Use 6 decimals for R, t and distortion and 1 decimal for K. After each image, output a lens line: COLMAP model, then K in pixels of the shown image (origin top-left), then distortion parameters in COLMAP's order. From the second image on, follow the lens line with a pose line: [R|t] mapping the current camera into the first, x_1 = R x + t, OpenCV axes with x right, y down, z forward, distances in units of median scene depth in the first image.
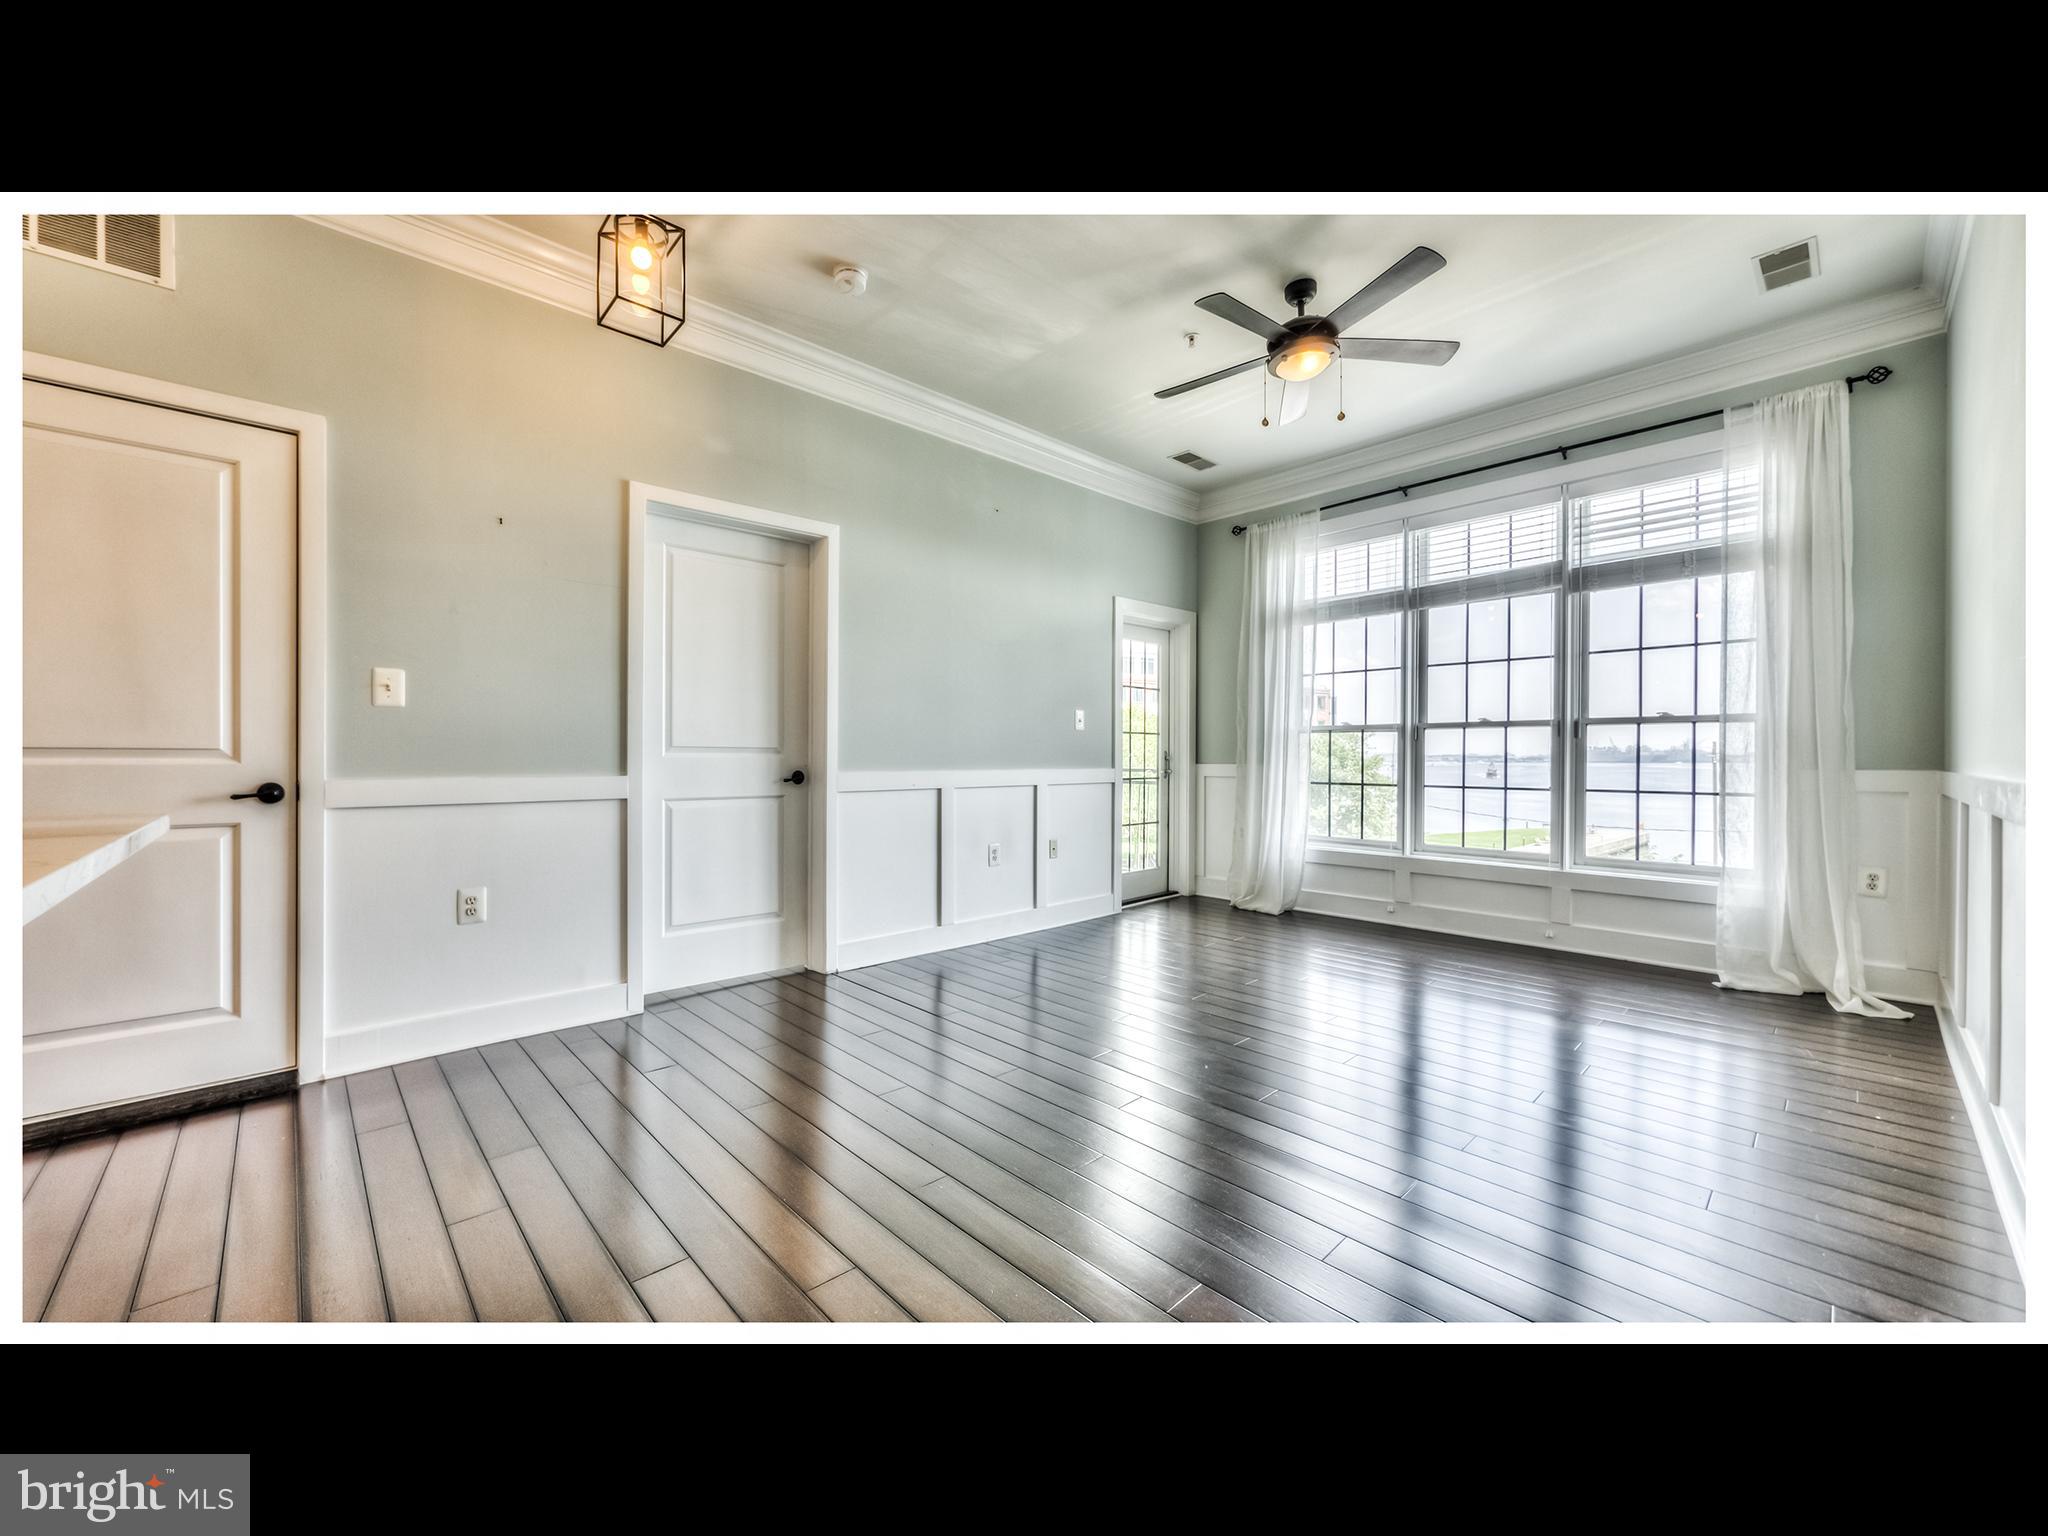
lens RADIAL K [[781.6, 0, 1010.0], [0, 781.6, 760.5], [0, 0, 1]] dist [-0.003728, 0.001769]
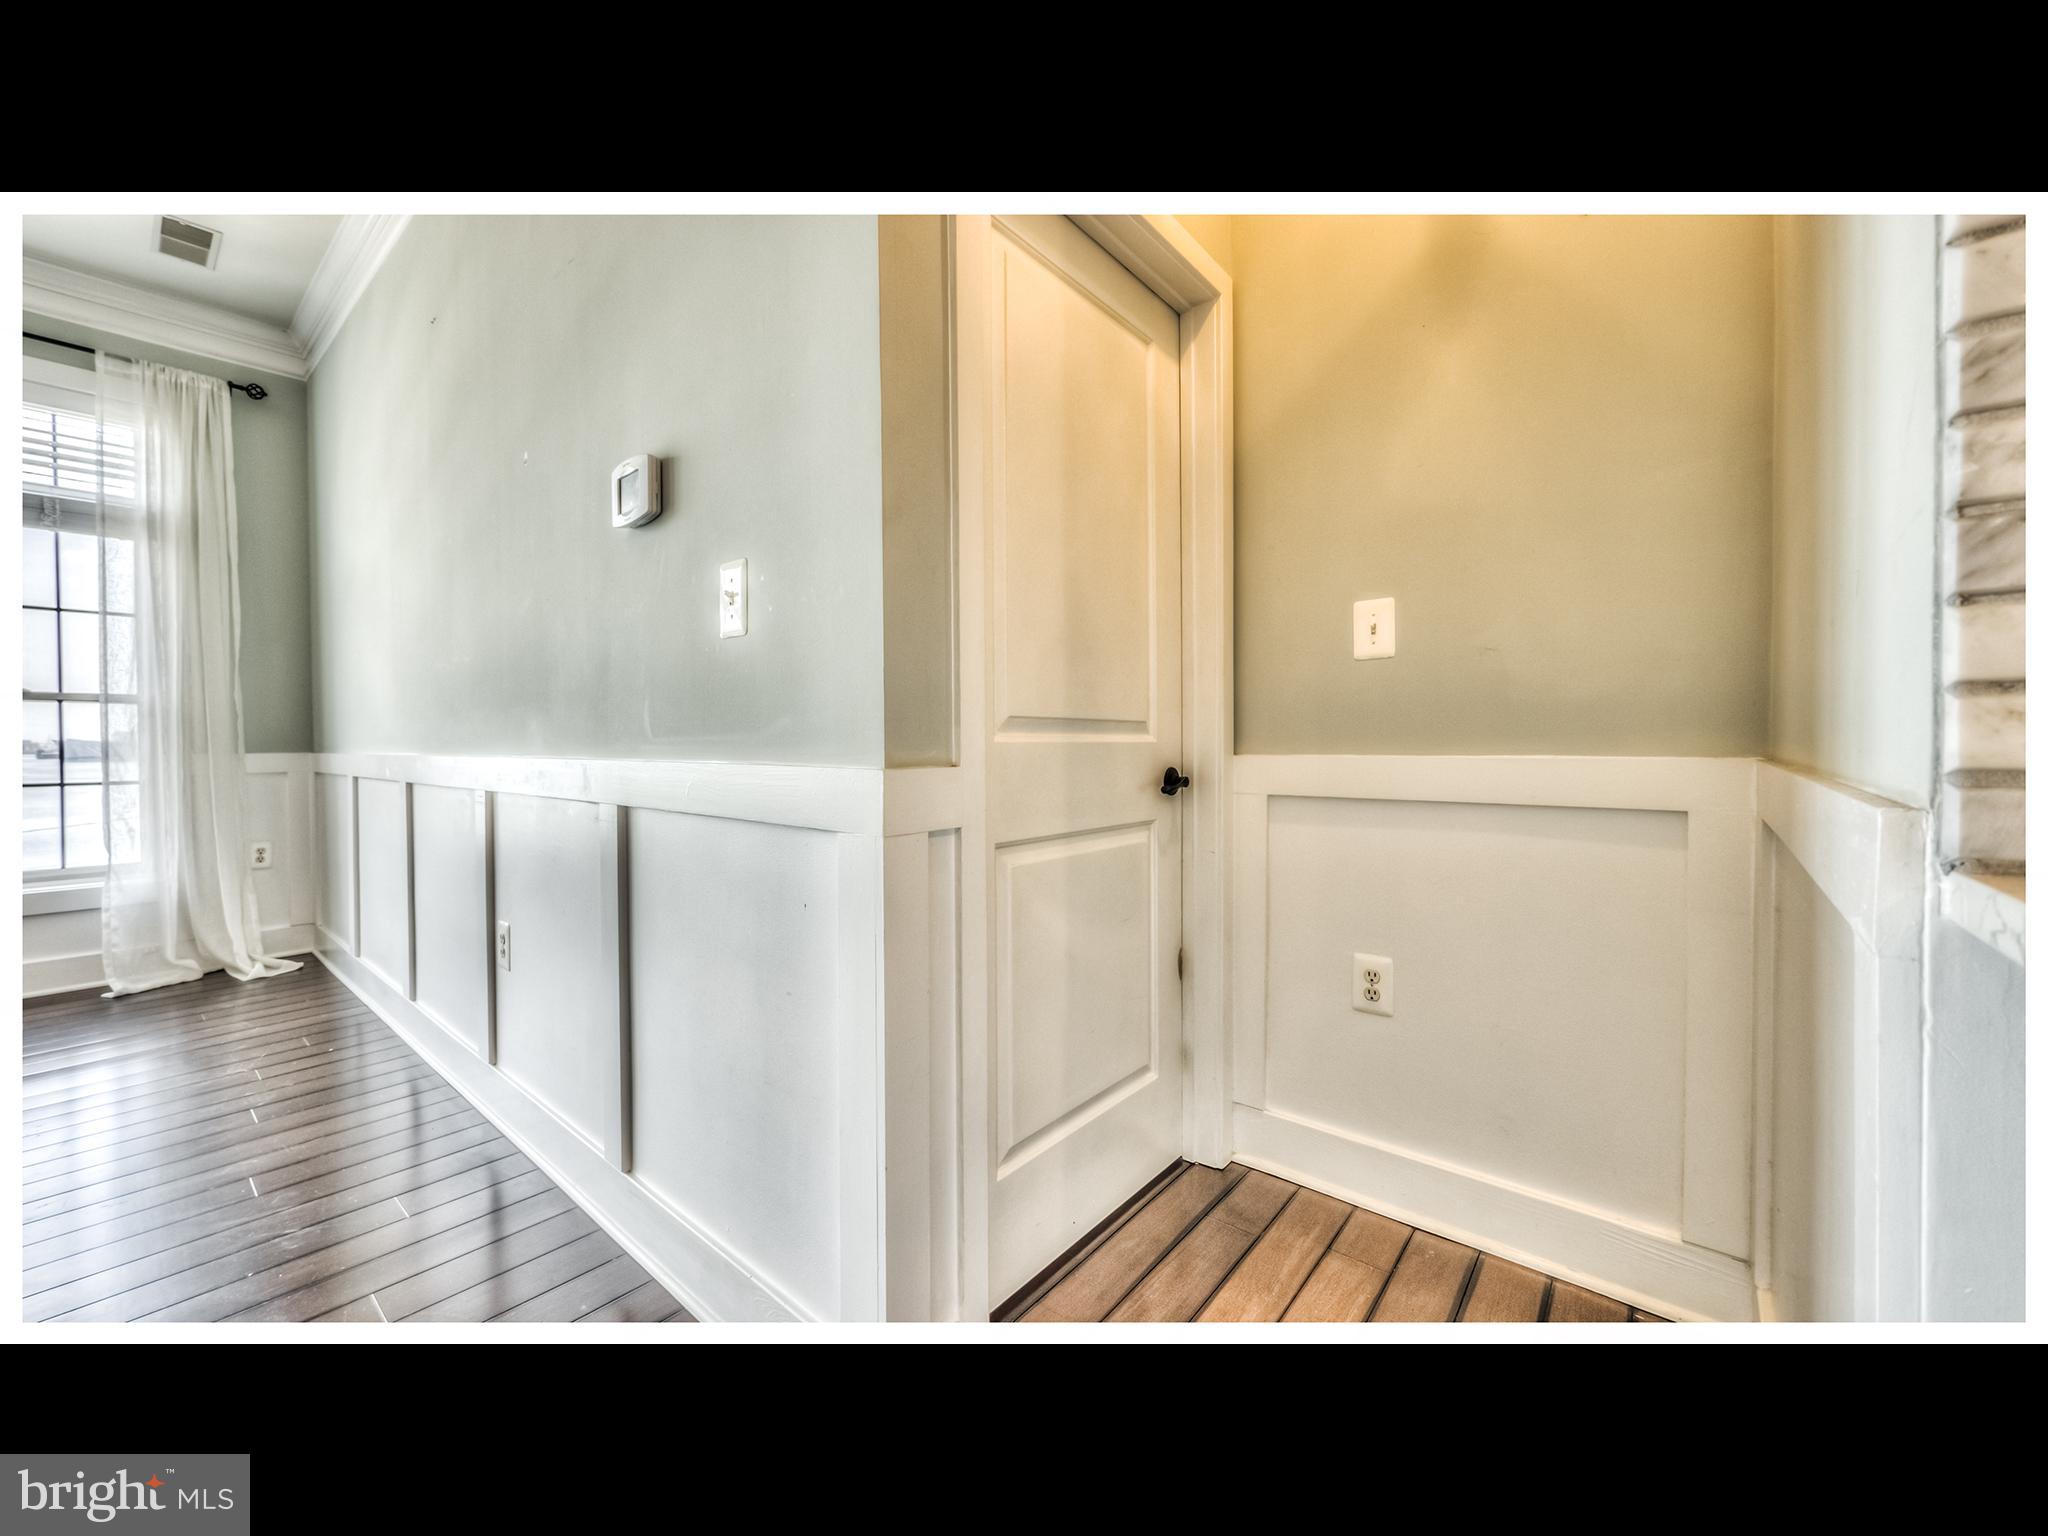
lens RADIAL K [[781.6, 0, 996.4], [0, 781.6, 755.7], [0, 0, 1]] dist [-0.003728, 0.001769]
pose [[-0.112323, -0.016084, 0.993542, -0.088053], [0.009301, 0.999808, 0.017237, 0.005766], [-0.993628, 0.011177, -0.112152, 0.084660]]
